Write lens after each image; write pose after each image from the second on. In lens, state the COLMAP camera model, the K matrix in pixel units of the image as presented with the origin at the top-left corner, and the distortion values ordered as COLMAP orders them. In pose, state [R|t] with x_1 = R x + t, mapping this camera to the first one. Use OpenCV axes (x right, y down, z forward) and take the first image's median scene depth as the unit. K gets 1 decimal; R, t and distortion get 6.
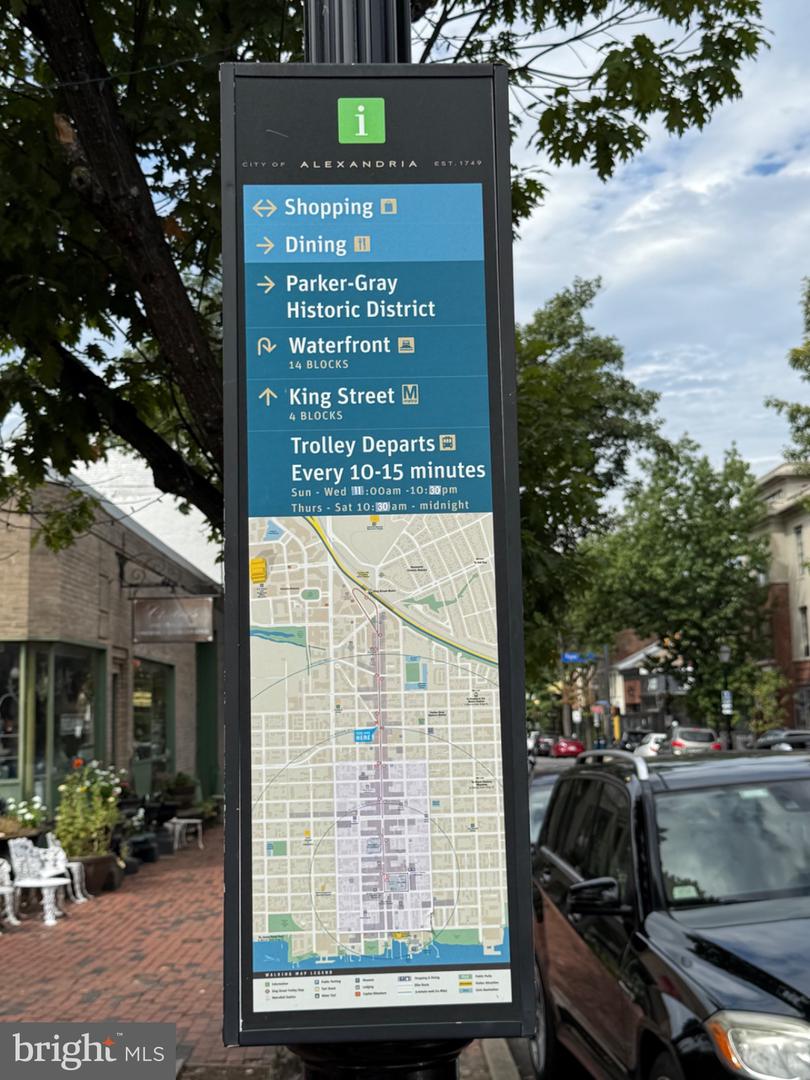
lens RADIAL K [[1430.1, 0, 403.2], [0, 1430.1, 537.8], [0, 0, 1]] dist [0.131827, 0.000000]
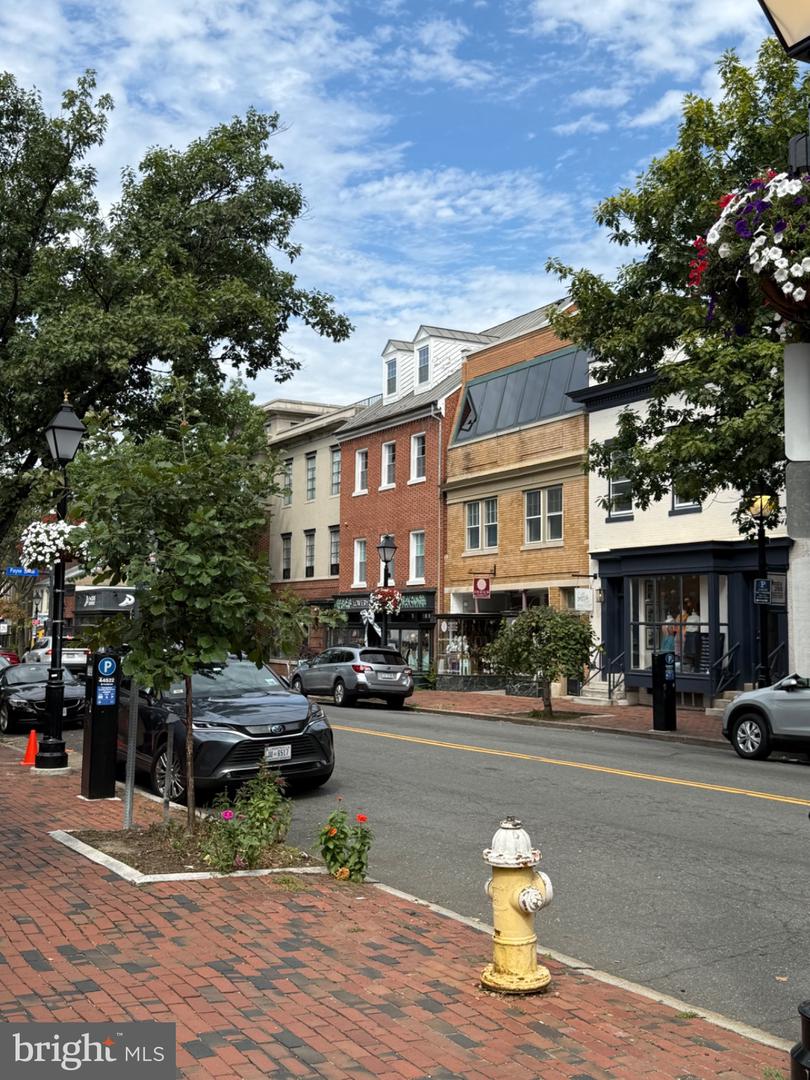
lens RADIAL K [[1189.9, 0, 405.1], [0, 1189.9, 541.8], [0, 0, 1]] dist [0.042186, 0.000000]
pose [[0.885726, 0.079196, 0.457404, -0.254601], [-0.101595, 0.994523, 0.024536, 0.115017], [-0.452955, -0.068203, 0.888921, 0.802005]]
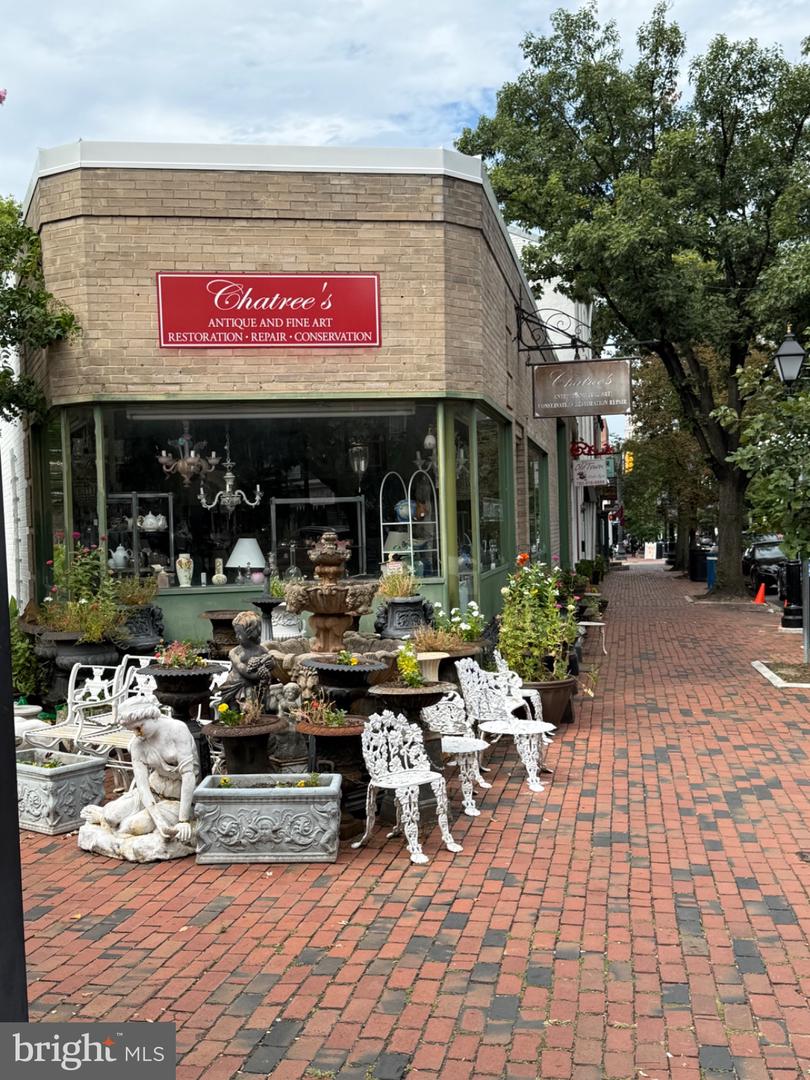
lens RADIAL K [[1189.9, 0, 405.2], [0, 1189.9, 541.2], [0, 0, 1]] dist [0.042186, 0.000000]
pose [[0.978318, -0.001861, -0.207100, -0.152068], [0.031691, 0.989529, 0.140815, 0.057089], [0.204669, -0.144325, 0.968133, 0.380564]]
